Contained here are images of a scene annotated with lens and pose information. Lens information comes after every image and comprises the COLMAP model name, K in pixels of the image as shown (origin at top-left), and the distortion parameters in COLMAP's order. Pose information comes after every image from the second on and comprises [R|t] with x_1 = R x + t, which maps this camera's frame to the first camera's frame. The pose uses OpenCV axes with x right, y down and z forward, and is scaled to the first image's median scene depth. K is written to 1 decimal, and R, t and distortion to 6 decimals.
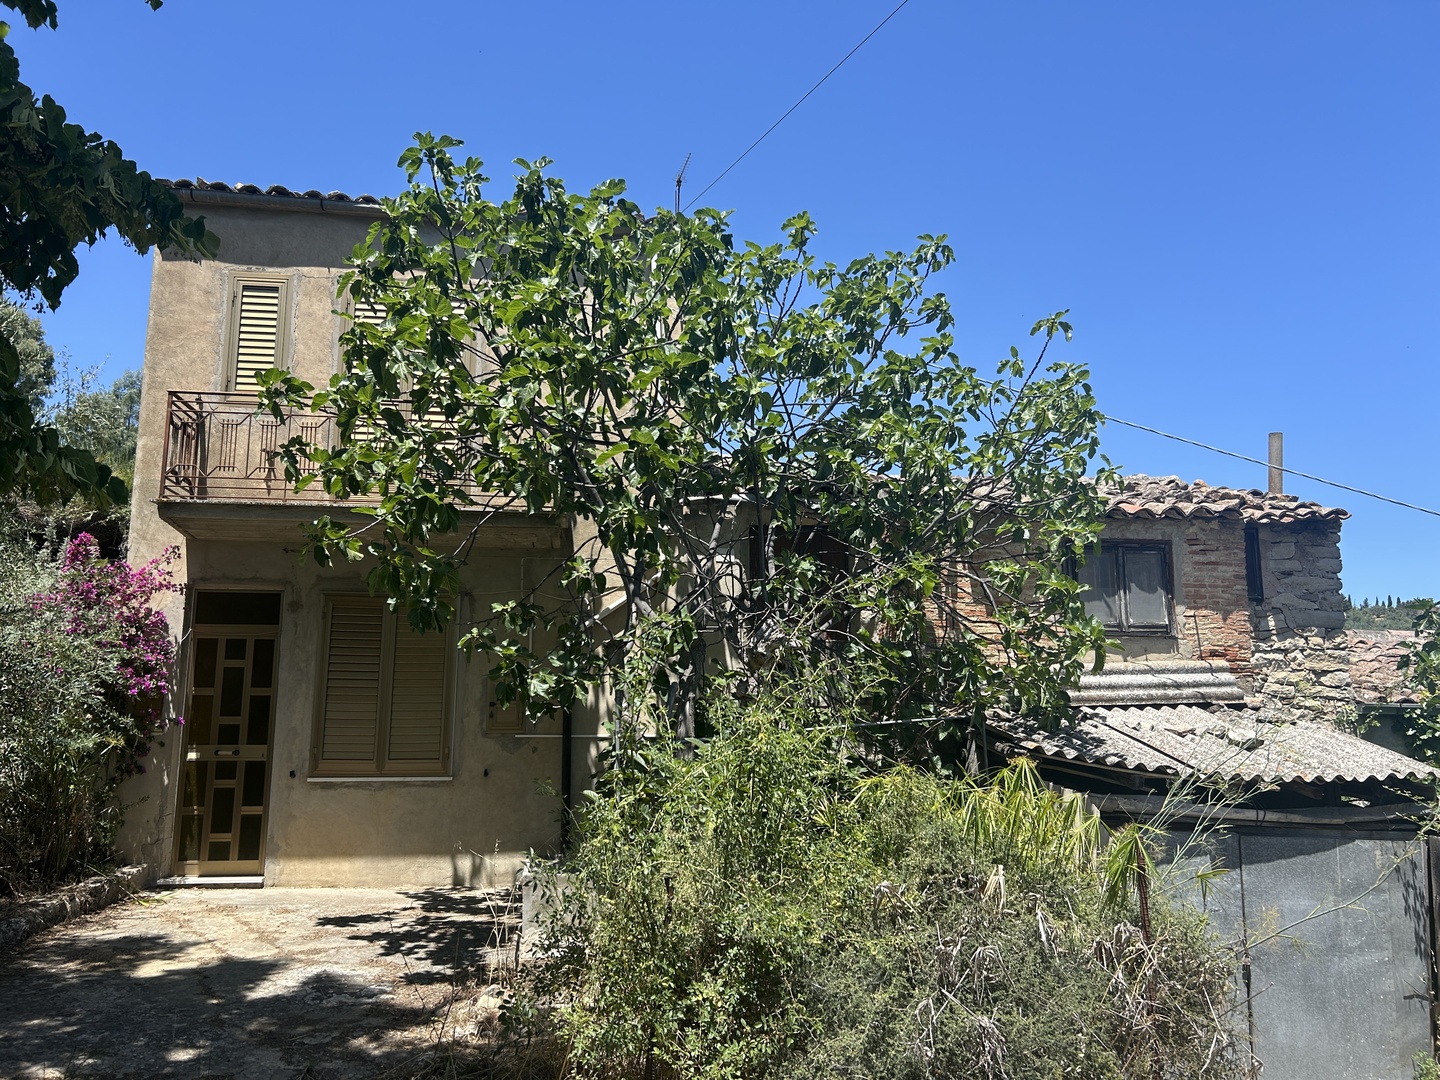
lens RADIAL K [[1088.3, 0, 726.1], [0, 1088.3, 551.7], [0, 0, 1]] dist [0.036088, -0.038835]
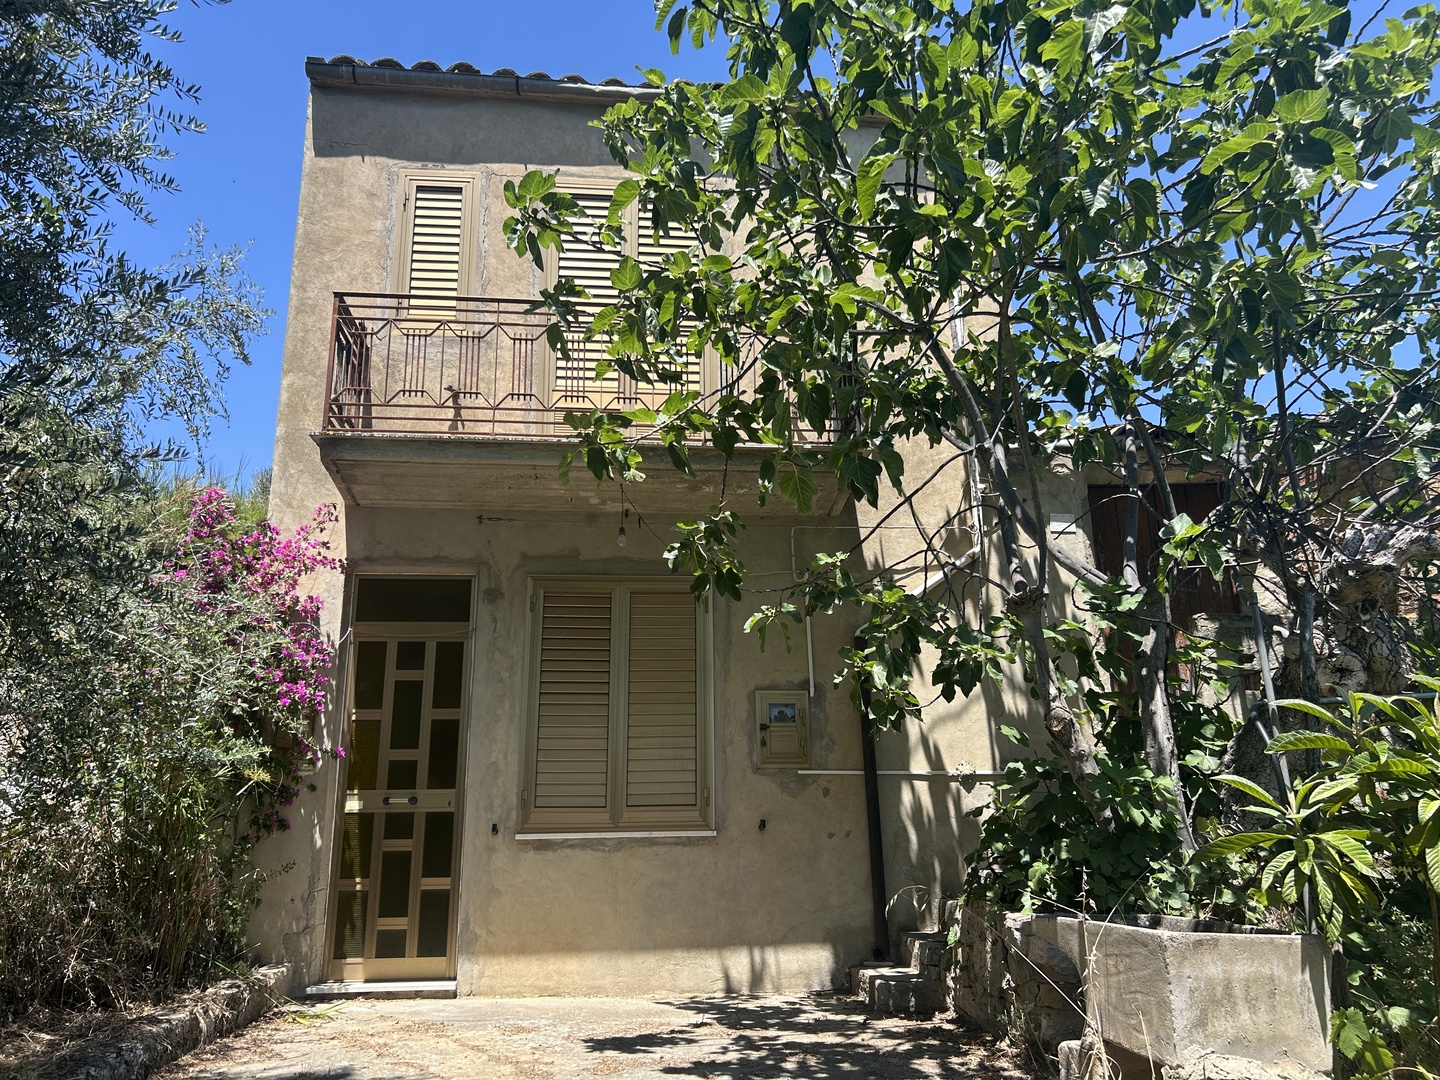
lens RADIAL K [[1088.3, 0, 728.3], [0, 1088.3, 551.9], [0, 0, 1]] dist [0.036088, -0.038835]
pose [[0.999318, -0.024208, -0.027888, -0.230278], [0.021103, 0.994069, -0.106682, 0.108231], [0.030305, 0.106021, 0.993902, 0.301660]]
